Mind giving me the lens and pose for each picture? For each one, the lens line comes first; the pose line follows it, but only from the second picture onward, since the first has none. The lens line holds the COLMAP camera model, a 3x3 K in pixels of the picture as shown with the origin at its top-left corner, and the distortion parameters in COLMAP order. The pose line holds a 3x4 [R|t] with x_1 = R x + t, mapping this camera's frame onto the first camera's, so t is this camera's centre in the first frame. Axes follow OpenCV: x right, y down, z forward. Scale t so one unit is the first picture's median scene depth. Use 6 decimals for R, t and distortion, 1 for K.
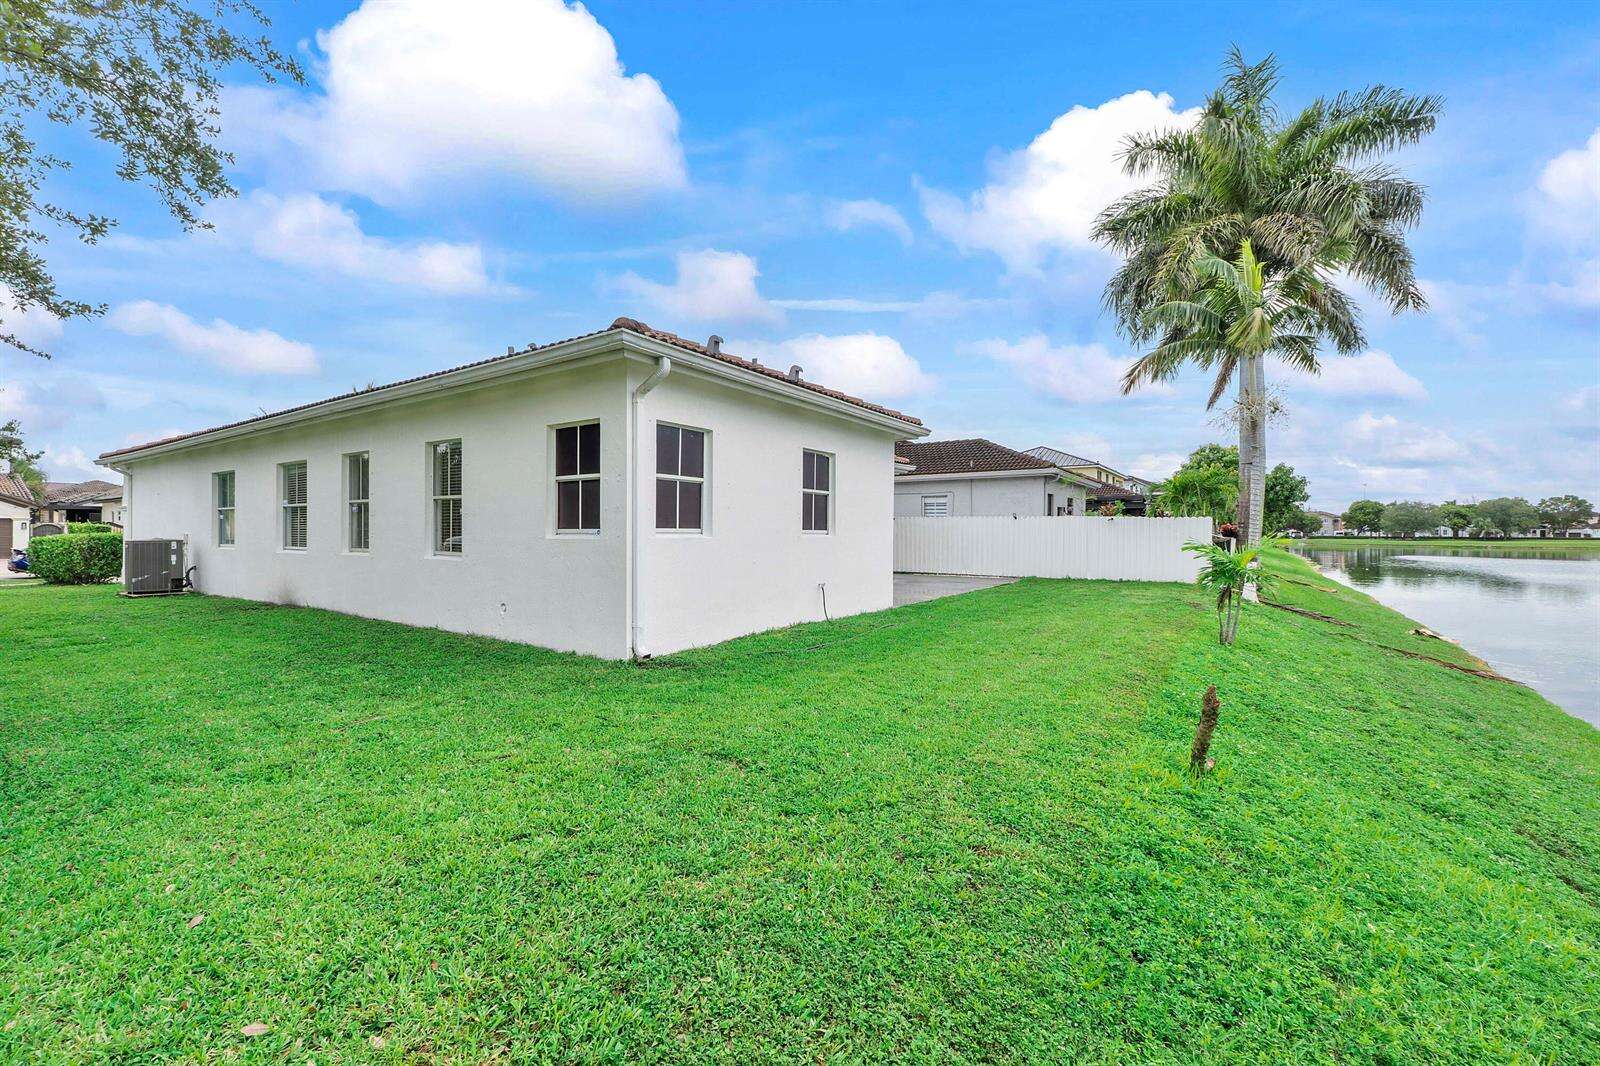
lens RADIAL K [[689.2, 0, 802.4], [0, 689.2, 522.6], [0, 0, 1]] dist [0.003633, -0.001788]
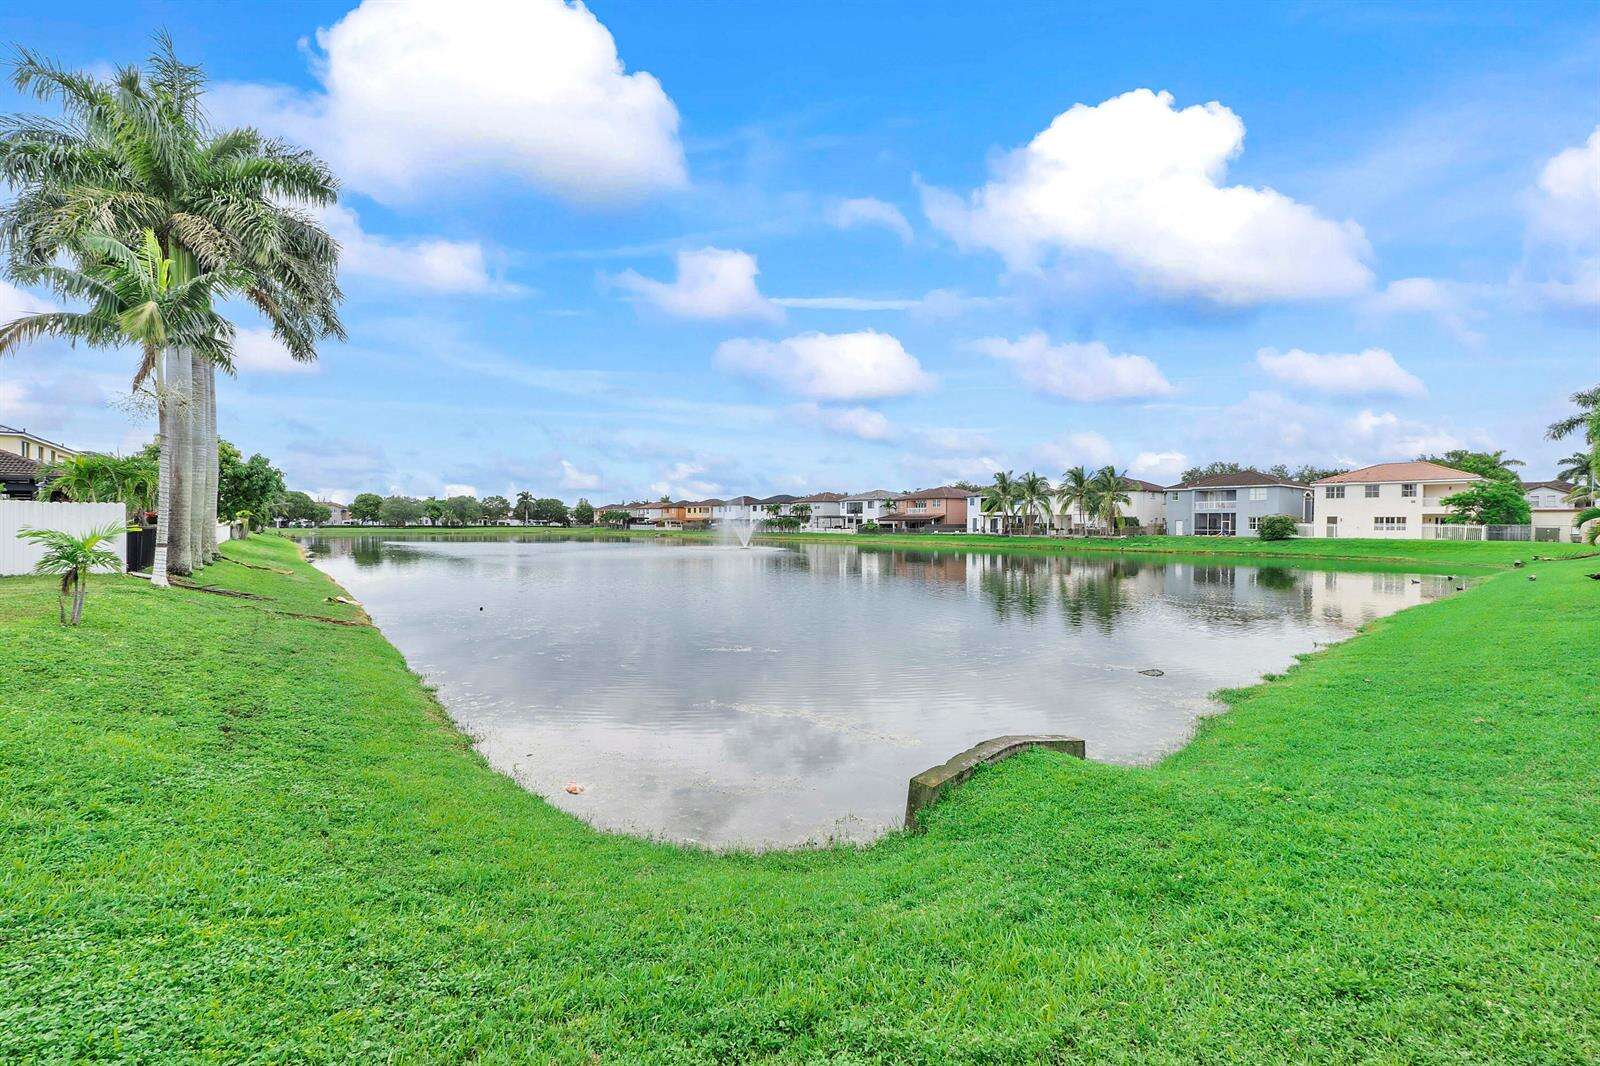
lens RADIAL K [[689.2, 0, 808.1], [0, 689.2, 529.7], [0, 0, 1]] dist [0.003633, -0.001788]
pose [[0.335452, -0.009164, 0.942013, 0.002097], [-0.013409, 0.999805, 0.014501, 0.001760], [-0.941962, -0.017496, 0.335263, -0.187082]]
